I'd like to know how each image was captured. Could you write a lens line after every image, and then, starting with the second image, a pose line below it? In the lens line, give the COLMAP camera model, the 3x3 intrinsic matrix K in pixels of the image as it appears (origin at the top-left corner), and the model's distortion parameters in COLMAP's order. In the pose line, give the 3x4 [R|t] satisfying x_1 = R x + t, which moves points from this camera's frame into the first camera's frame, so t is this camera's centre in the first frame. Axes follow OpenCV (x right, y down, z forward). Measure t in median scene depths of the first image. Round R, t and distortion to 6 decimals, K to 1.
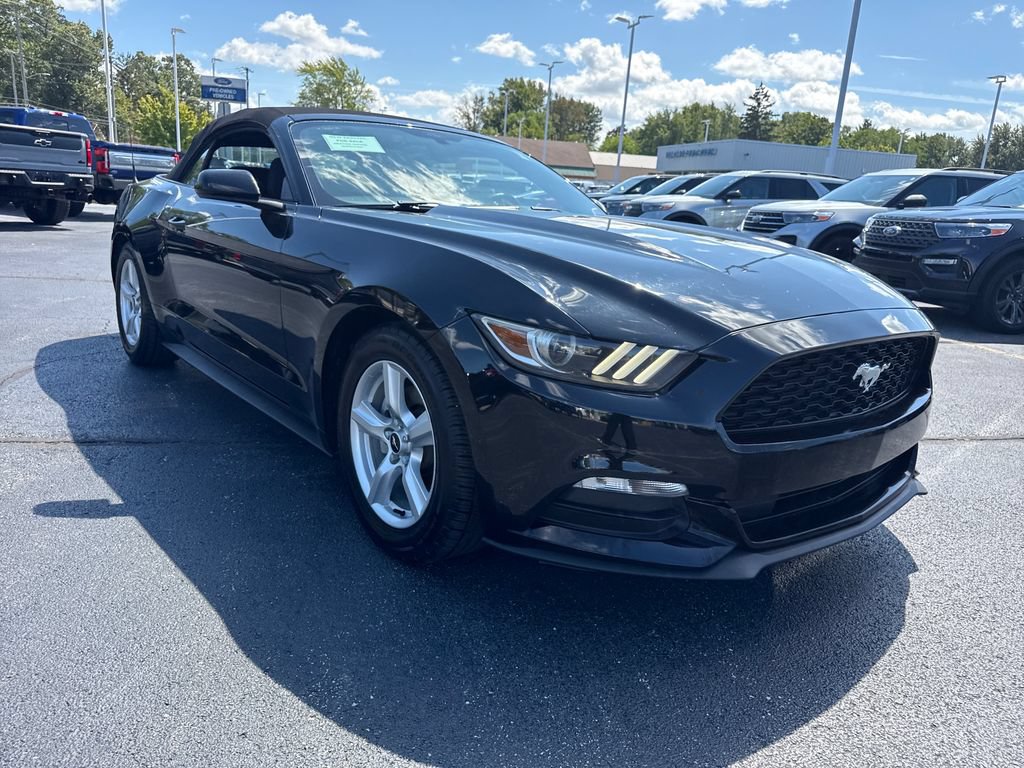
lens RADIAL K [[735.7, 0, 517.7], [0, 735.7, 375.5], [0, 0, 1]] dist [-0.003083, -0.011714]
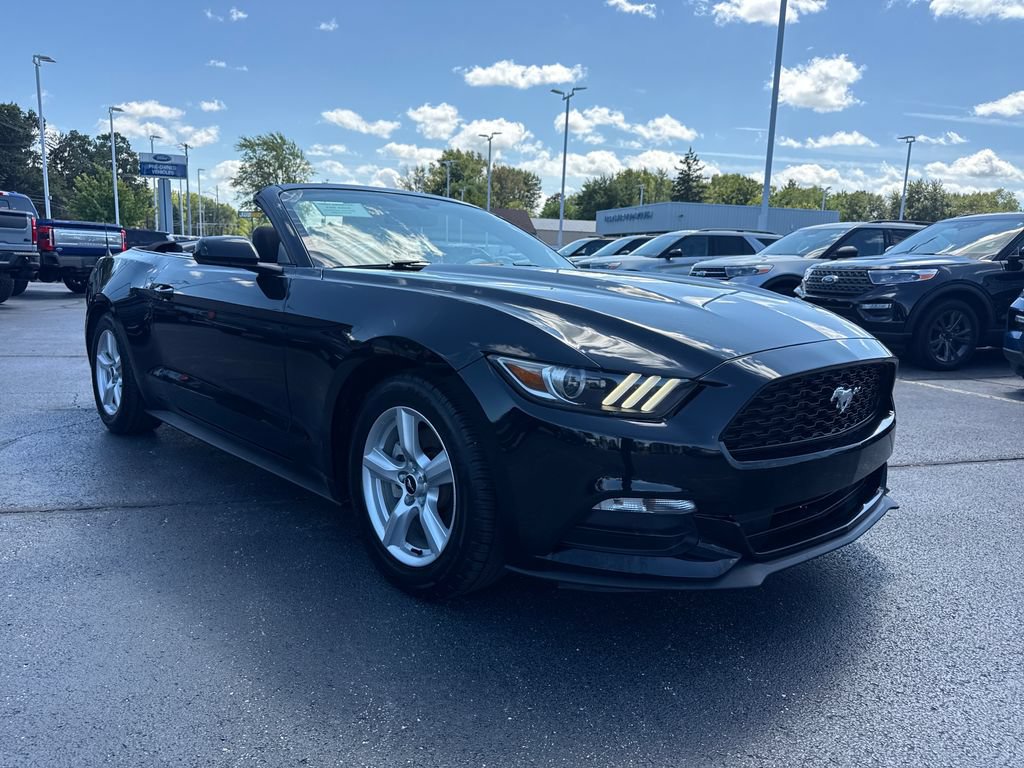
lens RADIAL K [[735.7, 0, 521.4], [0, 735.7, 381.9], [0, 0, 1]] dist [-0.003083, -0.011714]
pose [[0.996356, -0.044462, 0.072788, -0.078303], [0.049912, 0.995946, -0.074842, 0.031910], [-0.069165, 0.078202, 0.994535, -0.064618]]
